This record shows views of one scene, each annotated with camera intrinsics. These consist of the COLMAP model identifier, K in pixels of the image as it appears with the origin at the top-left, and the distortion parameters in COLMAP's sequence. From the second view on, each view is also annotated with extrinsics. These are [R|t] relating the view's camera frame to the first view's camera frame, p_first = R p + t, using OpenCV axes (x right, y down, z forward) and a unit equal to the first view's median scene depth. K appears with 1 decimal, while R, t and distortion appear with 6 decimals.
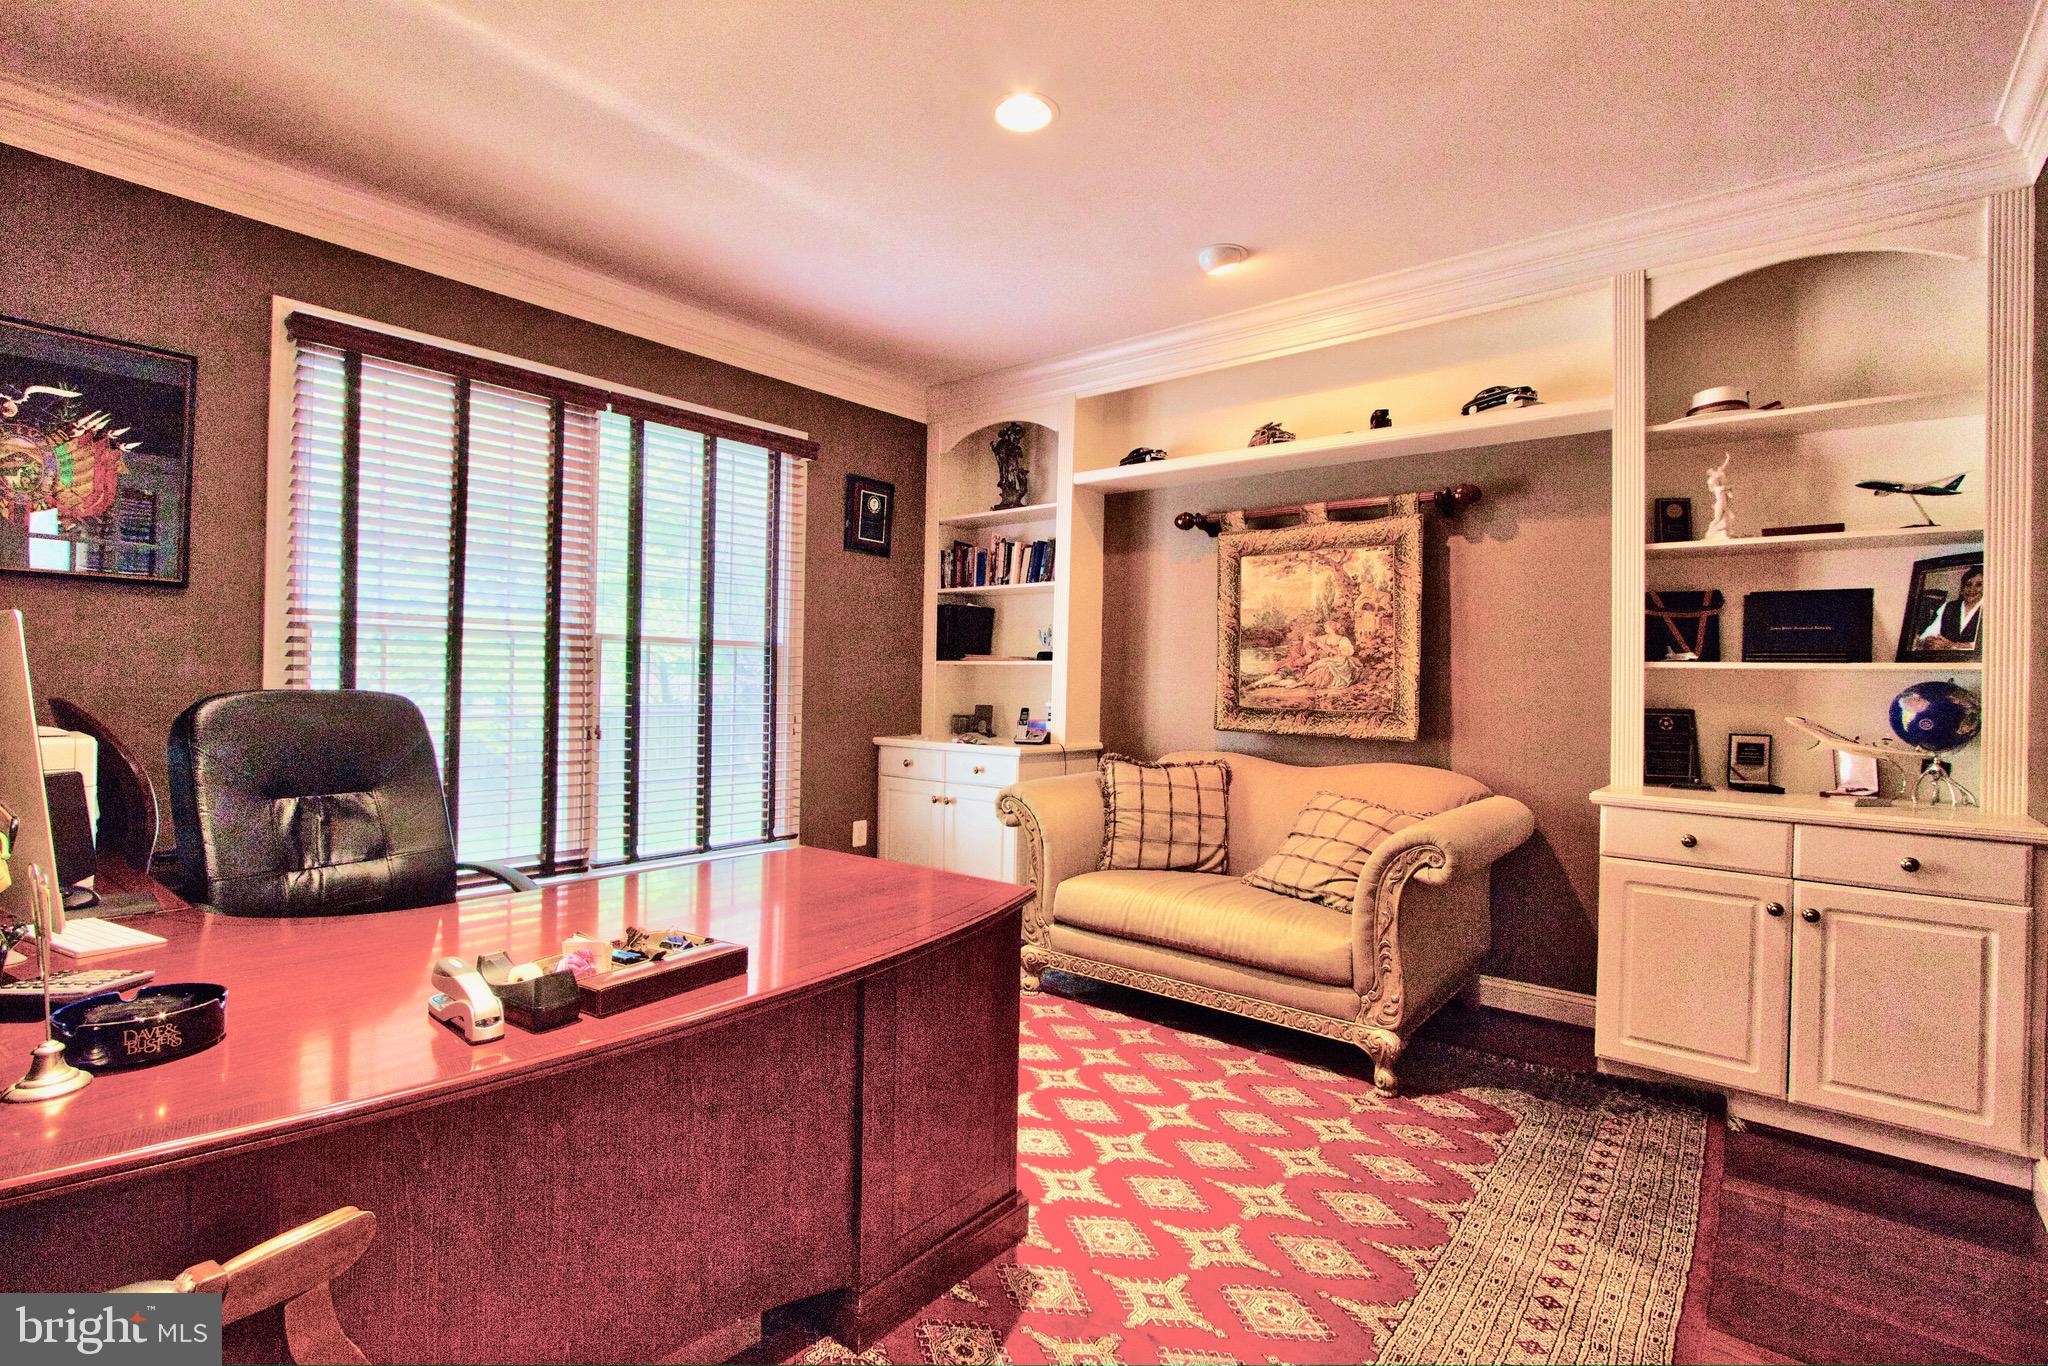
lens RADIAL K [[949.3, 0, 1024.0], [0, 949.3, 683.0], [0, 0, 1]] dist [-0.013413, 0.000471]
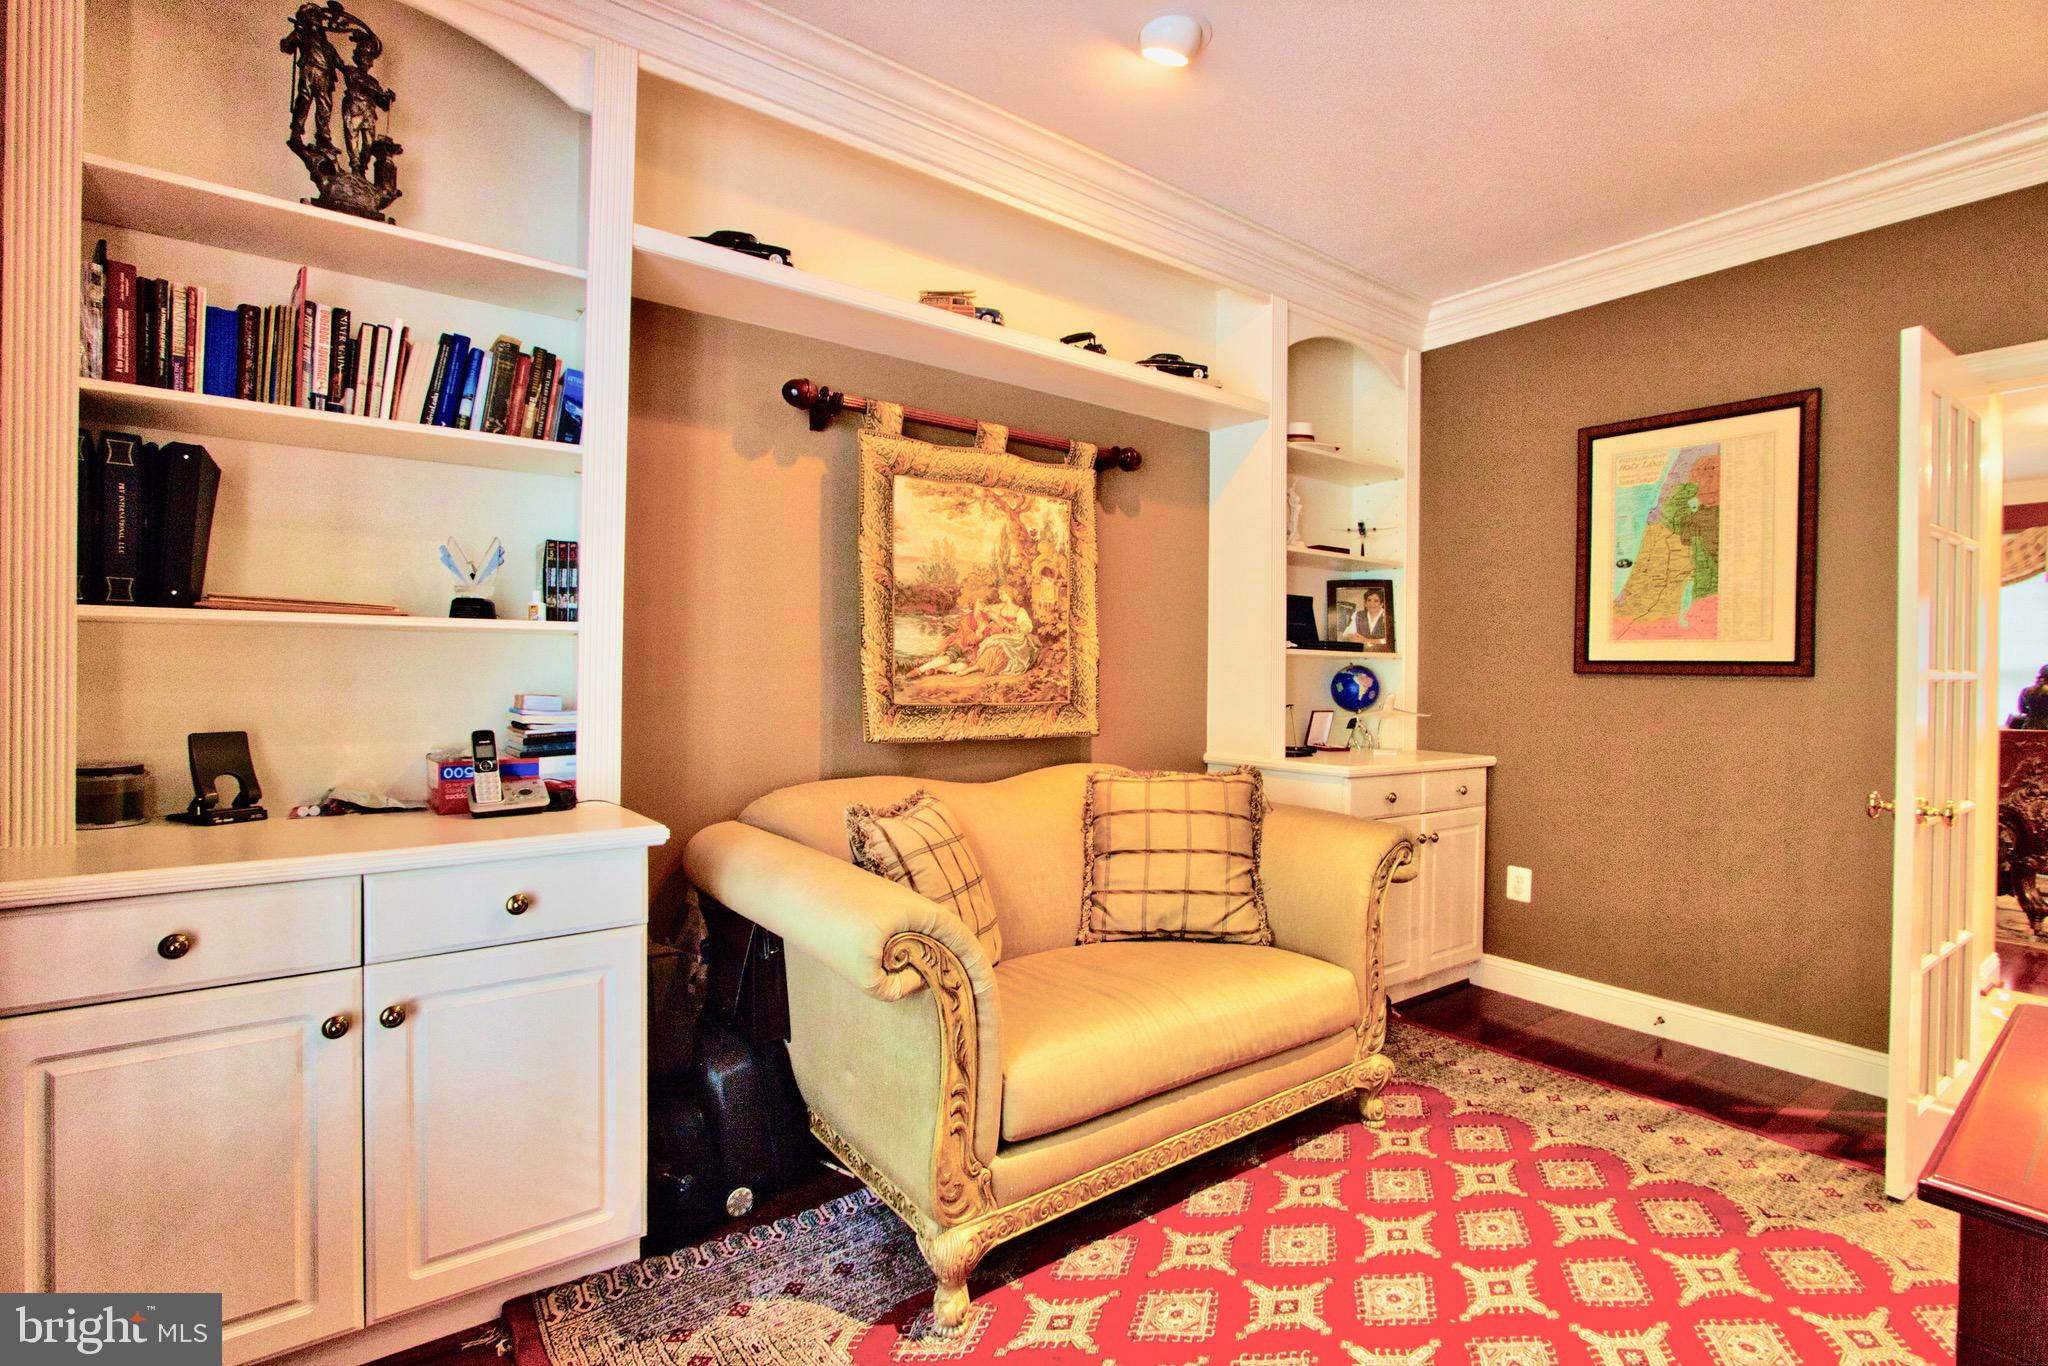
lens RADIAL K [[949.3, 0, 1024.0], [0, 949.3, 683.0], [0, 0, 1]] dist [-0.013413, 0.000471]
pose [[0.242704, -0.025622, 0.969762, -0.408721], [-0.003692, 0.999620, 0.027335, -0.008501], [-0.970093, -0.010214, 0.242517, 0.800770]]
